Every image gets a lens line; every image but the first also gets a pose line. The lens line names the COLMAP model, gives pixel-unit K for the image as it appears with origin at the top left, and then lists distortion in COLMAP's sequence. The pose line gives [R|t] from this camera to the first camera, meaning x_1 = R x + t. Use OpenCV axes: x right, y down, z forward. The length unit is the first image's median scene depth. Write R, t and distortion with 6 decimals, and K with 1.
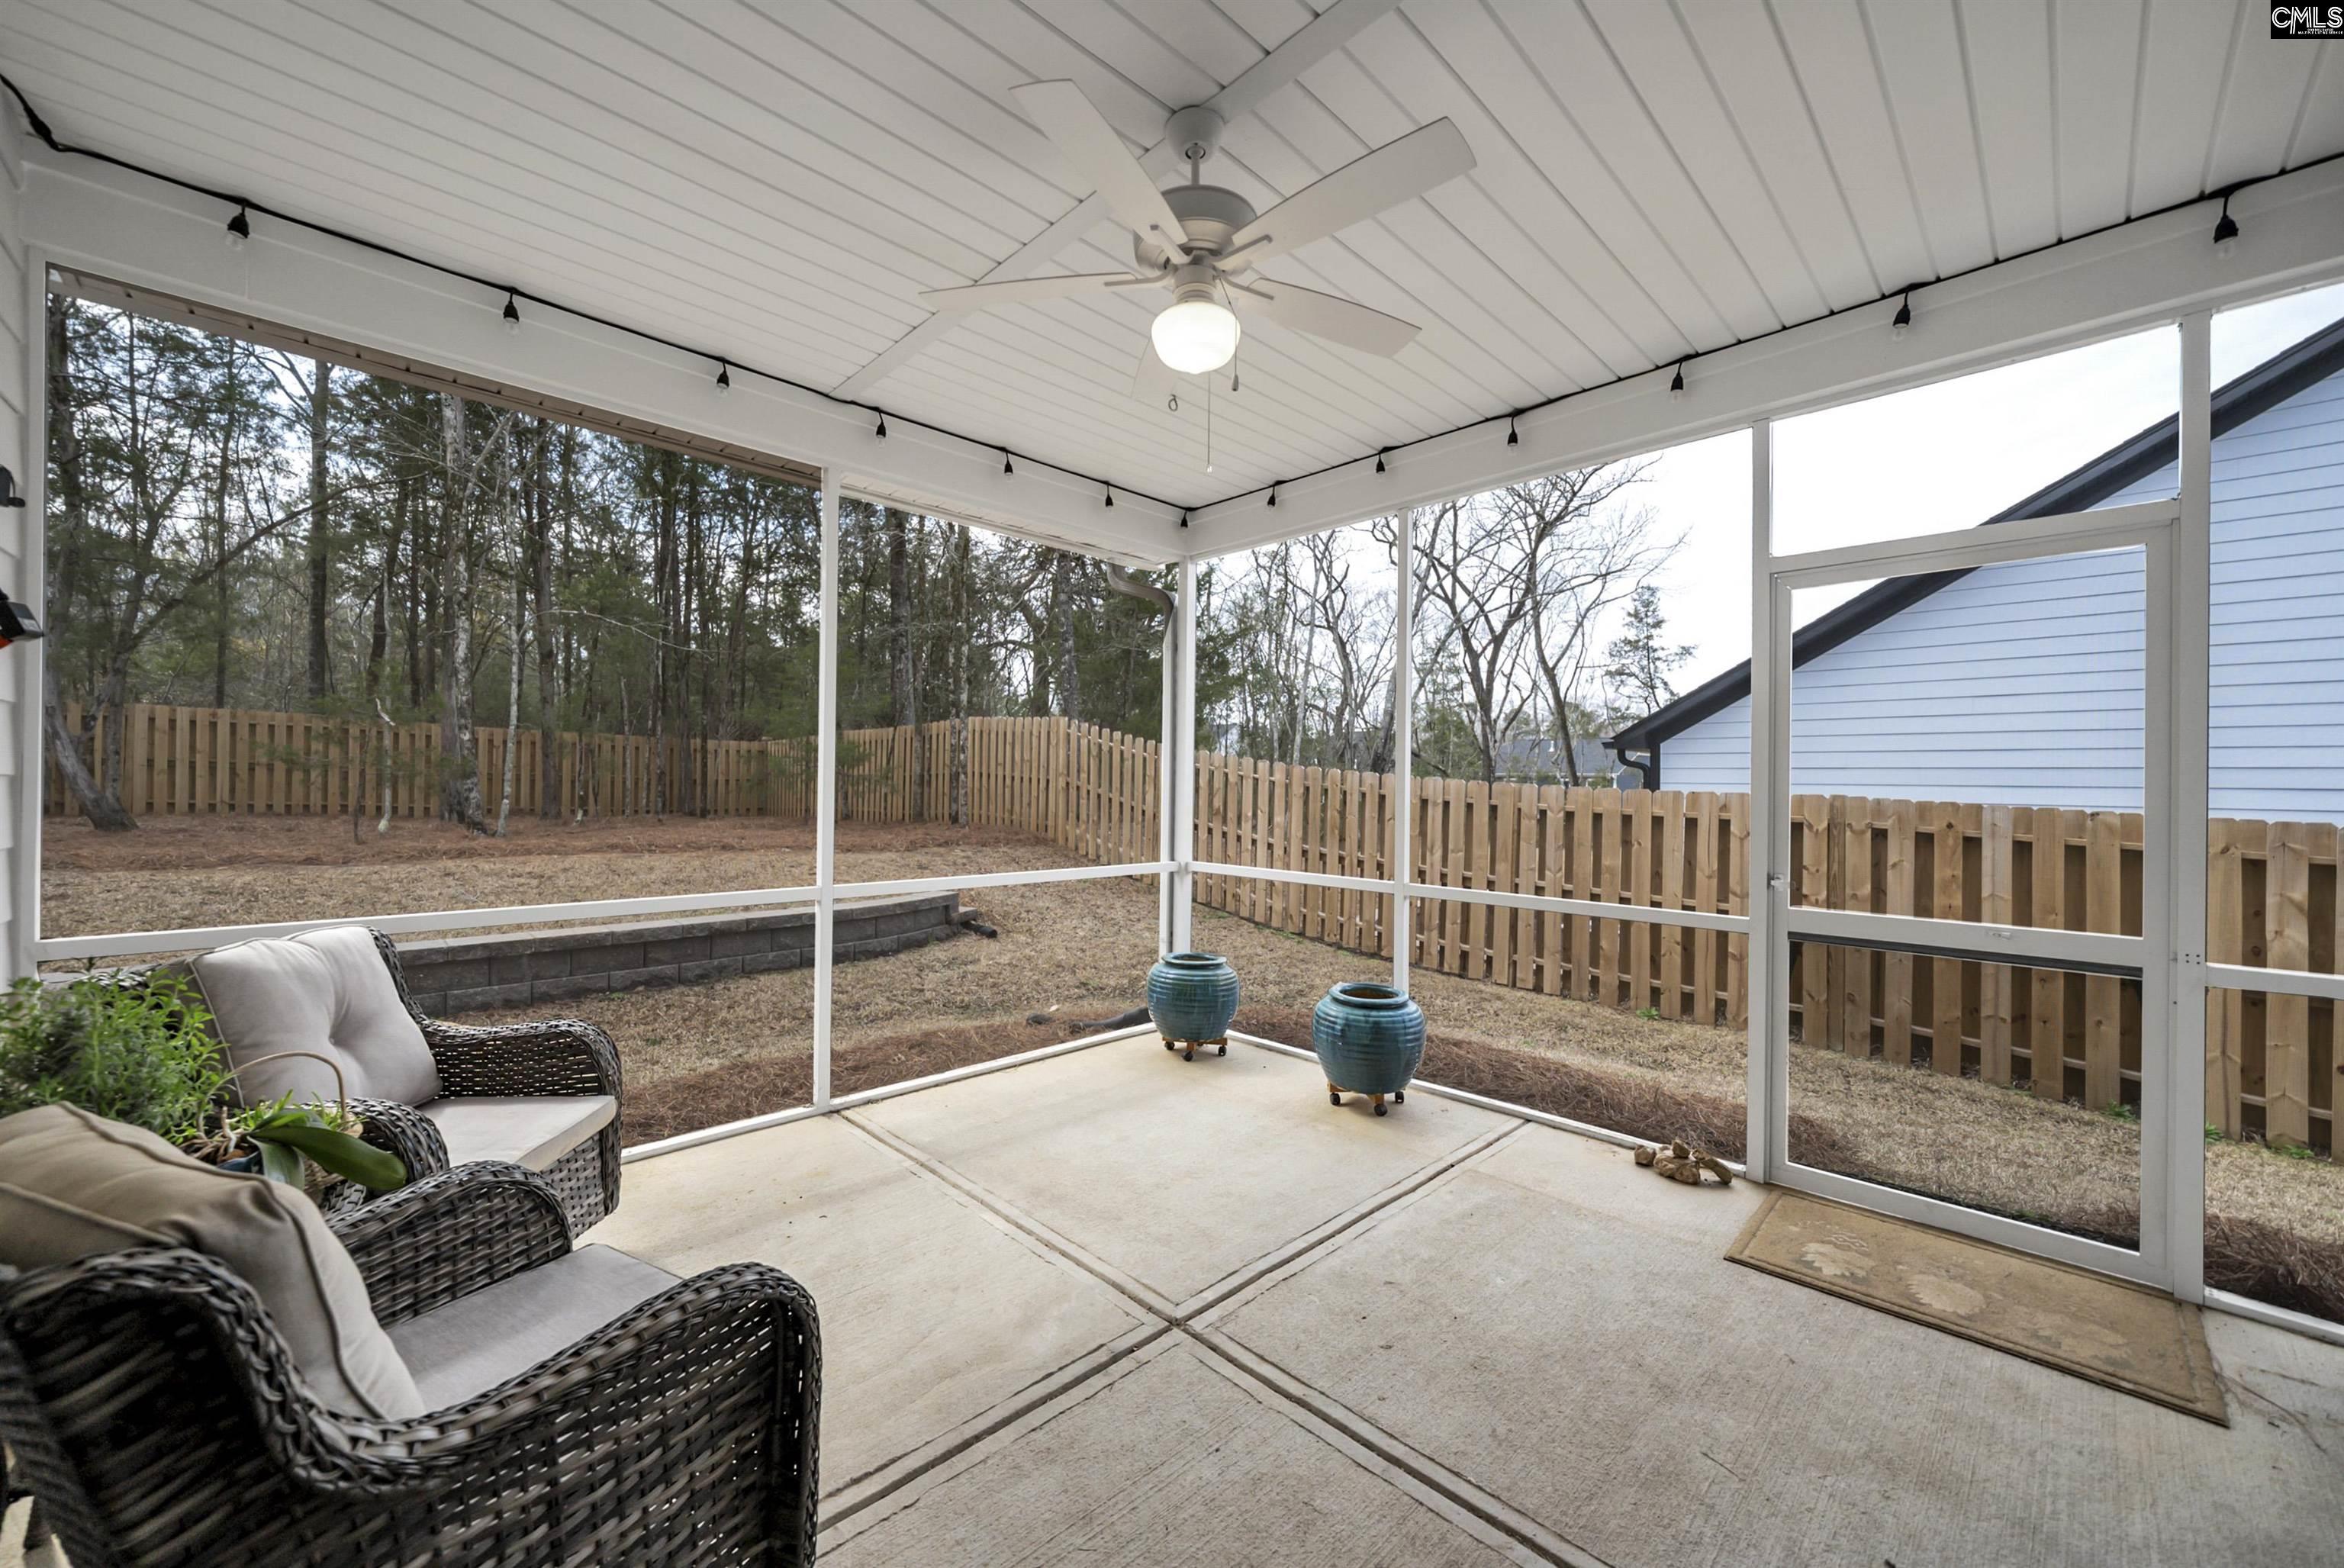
lens RADIAL K [[876.8, 0, 1154.5], [0, 876.8, 783.9], [0, 0, 1]] dist [-0.002381, -0.000084]
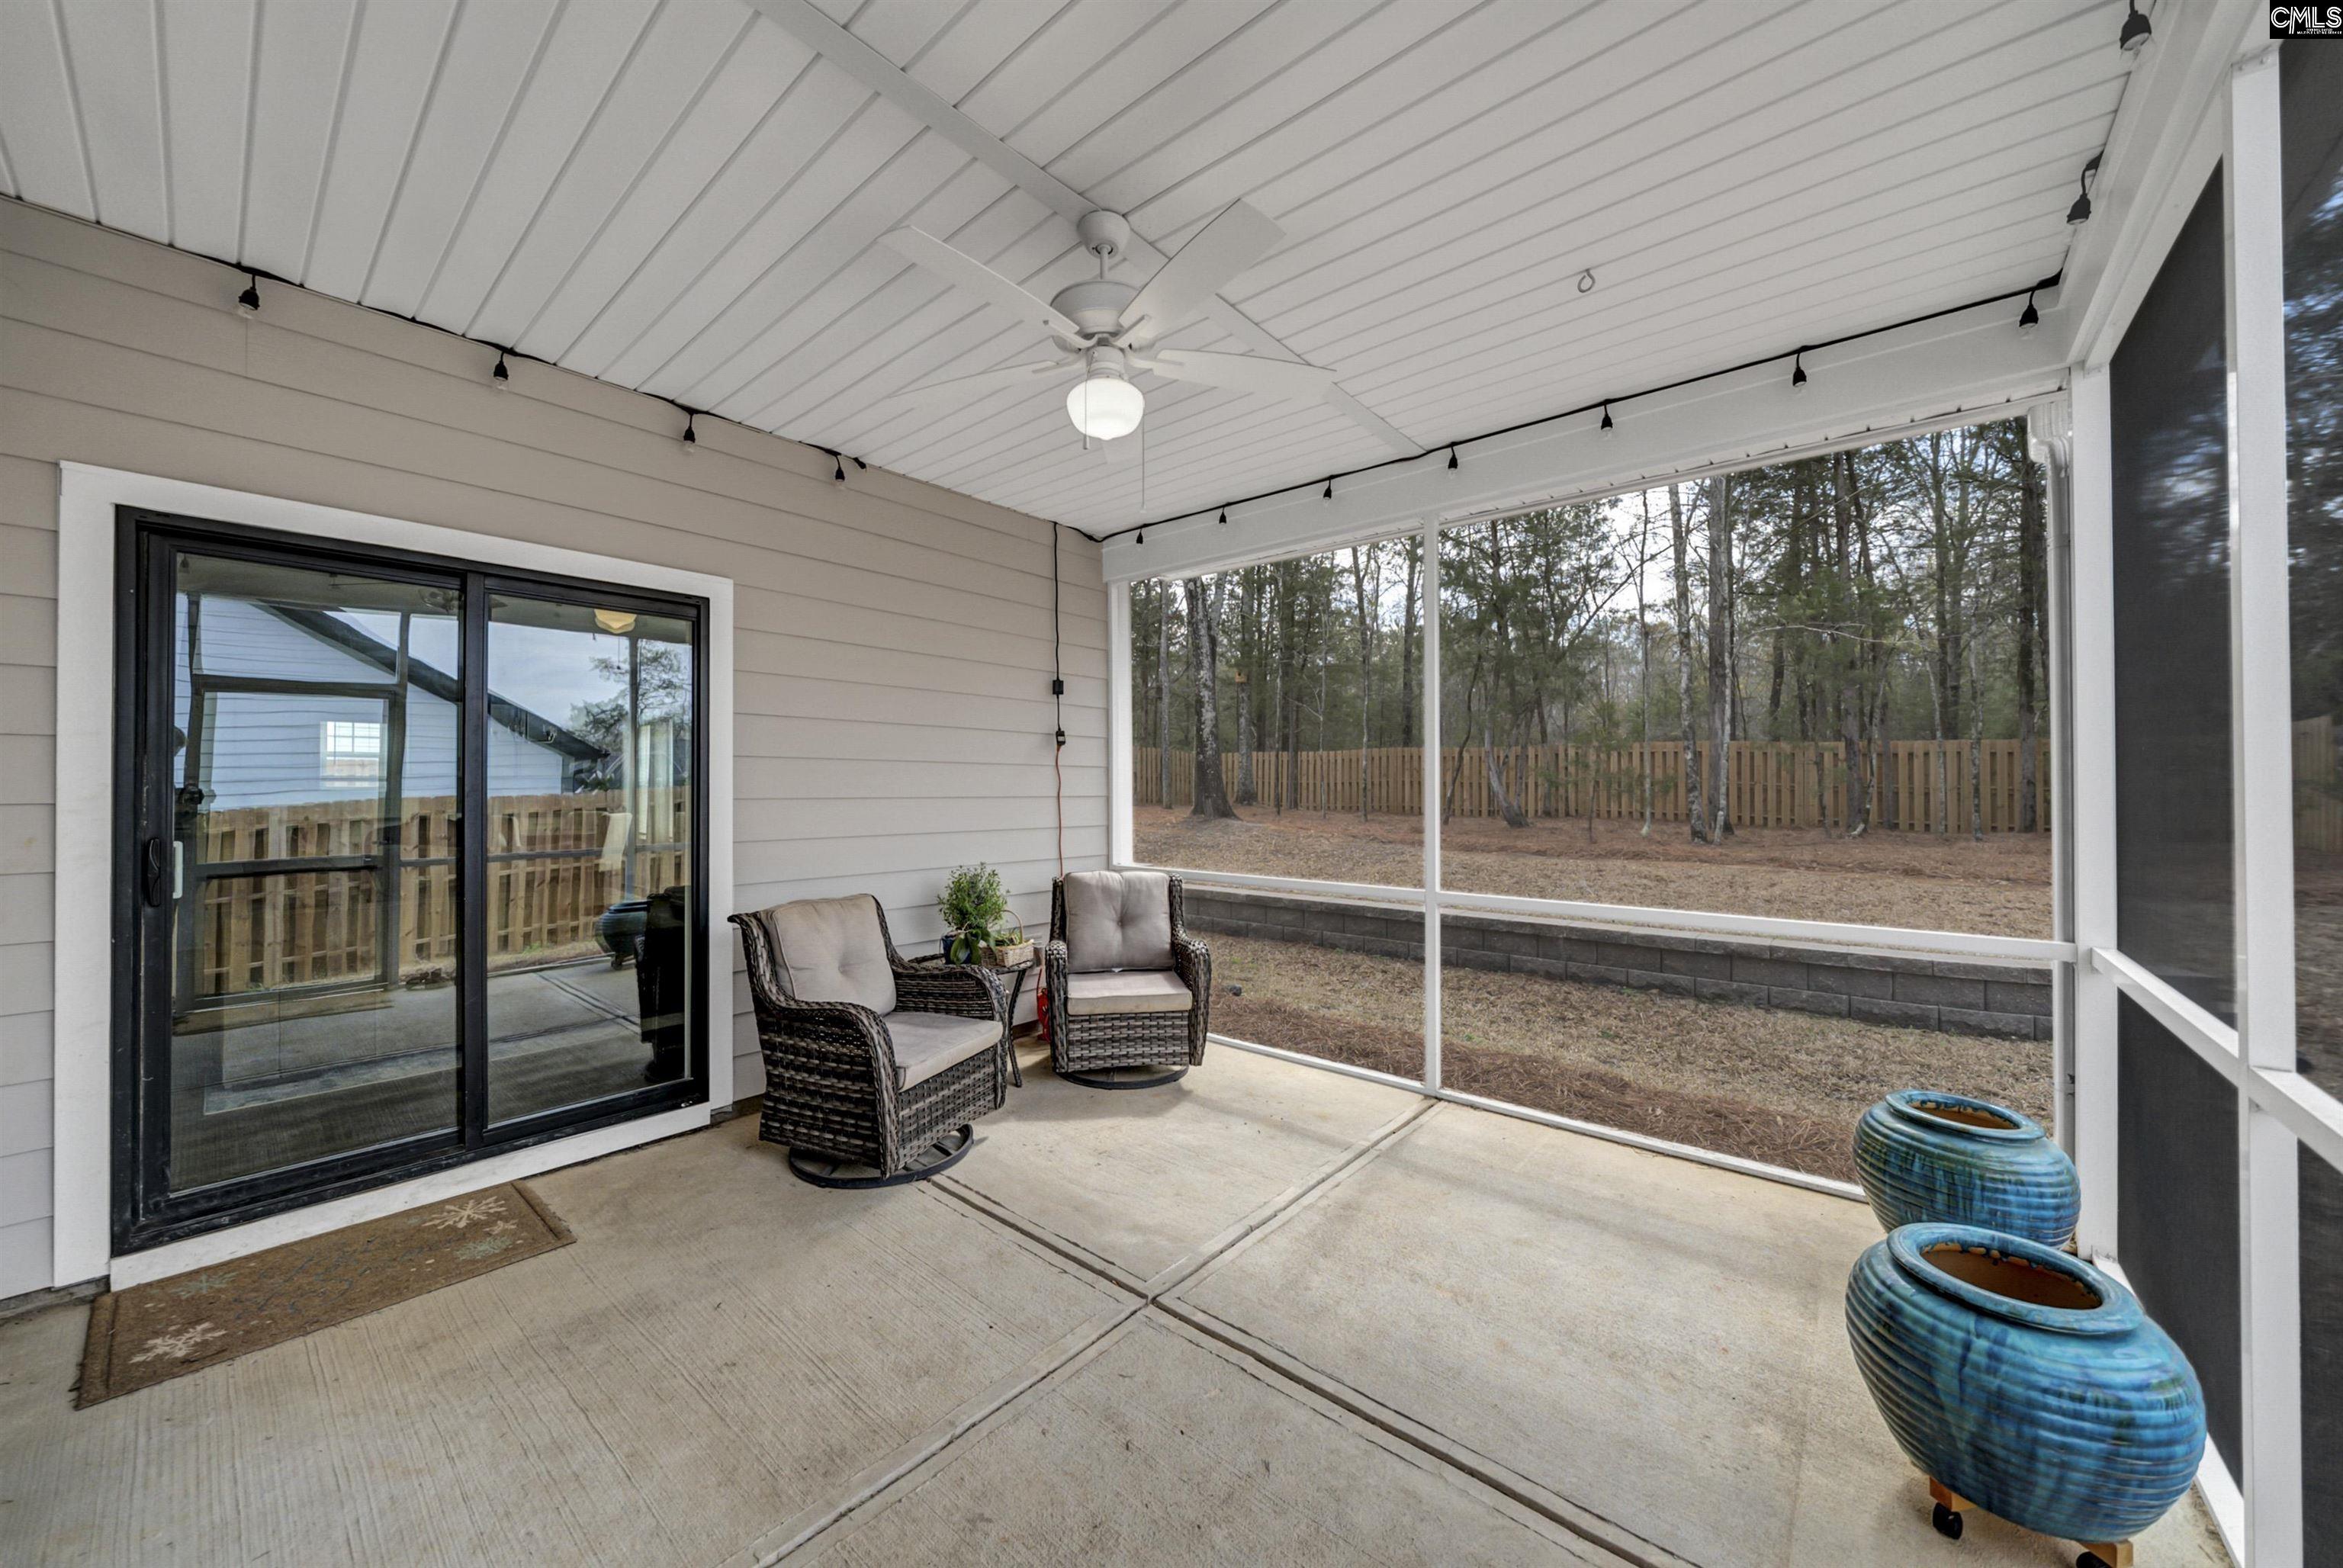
lens RADIAL K [[830.1, 0, 1155.7], [0, 830.1, 781.1], [0, 0, 1]] dist [-0.007059, 0.000358]
pose [[0.104610, -0.020374, -0.994305, 0.633237], [0.002152, 0.999792, -0.020260, -0.002001], [0.994511, -0.000020, 0.104632, 0.540297]]
